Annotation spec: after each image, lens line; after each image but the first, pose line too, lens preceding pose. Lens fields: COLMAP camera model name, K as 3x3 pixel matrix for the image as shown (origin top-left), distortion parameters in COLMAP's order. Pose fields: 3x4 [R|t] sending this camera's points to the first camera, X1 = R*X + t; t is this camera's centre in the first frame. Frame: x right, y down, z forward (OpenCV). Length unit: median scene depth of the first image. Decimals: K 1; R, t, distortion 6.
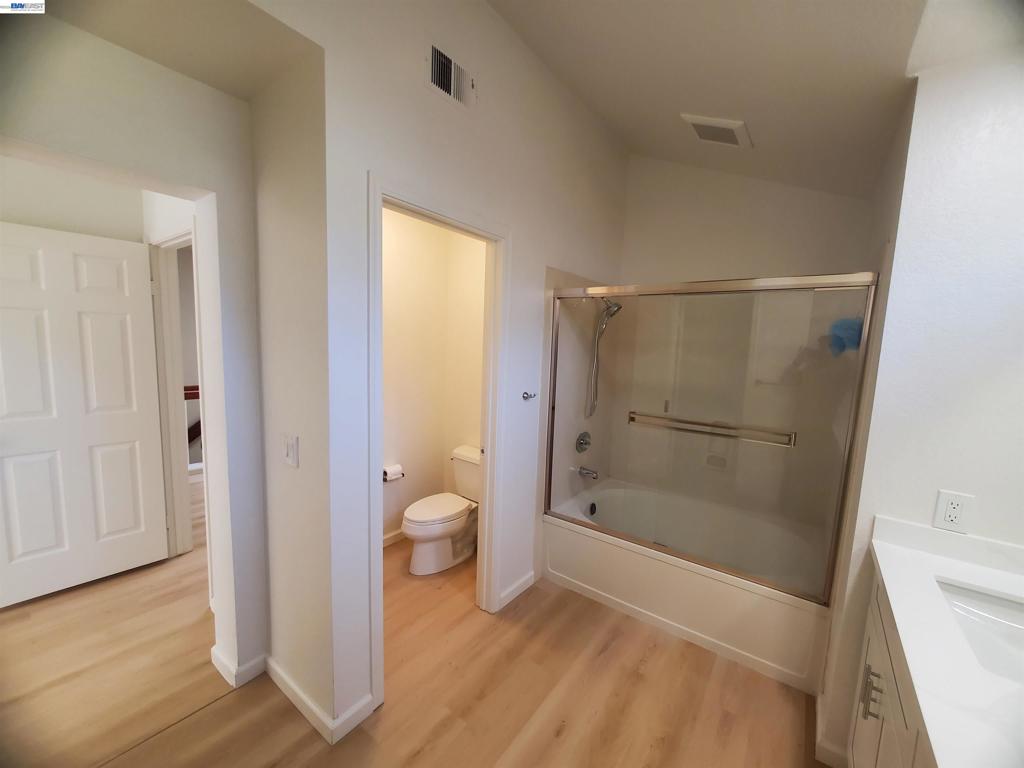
lens RADIAL K [[404.8, 0, 513.4], [0, 404.8, 388.5], [0, 0, 1]] dist [-0.001355, 0.000047]
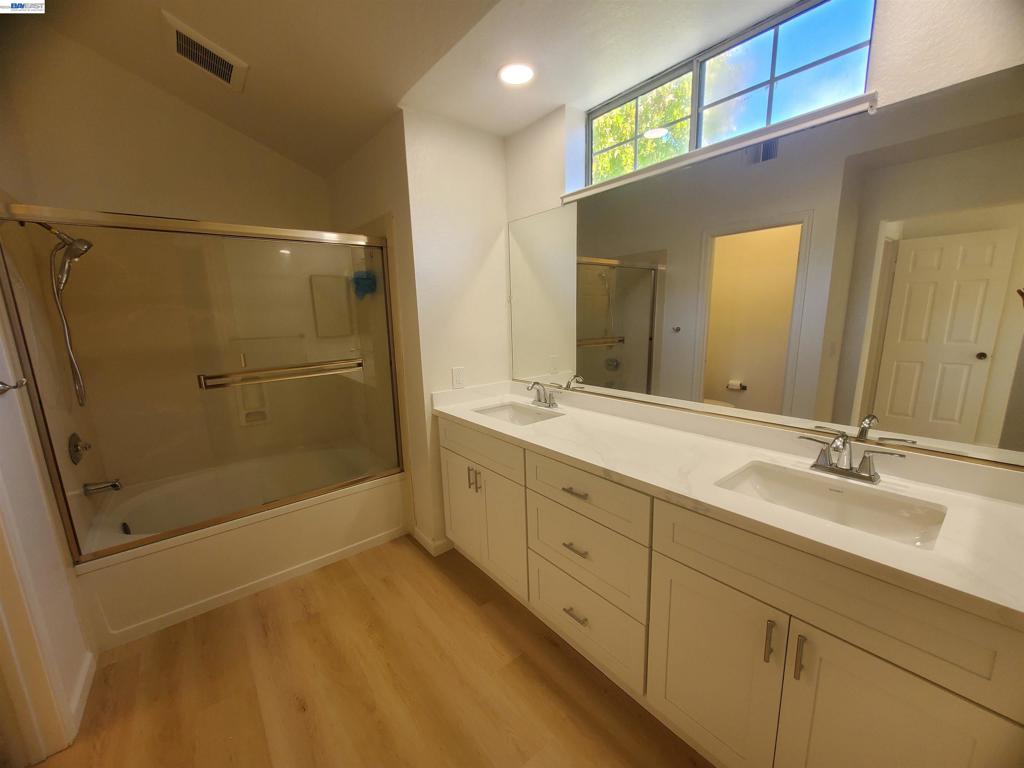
lens RADIAL K [[404.8, 0, 513.4], [0, 404.8, 388.5], [0, 0, 1]] dist [-0.001355, 0.000047]
pose [[0.245686, -0.226039, 0.942626, -0.377454], [0.145204, 0.970042, 0.194767, 0.015989], [-0.958412, 0.089022, 0.271148, 0.164287]]
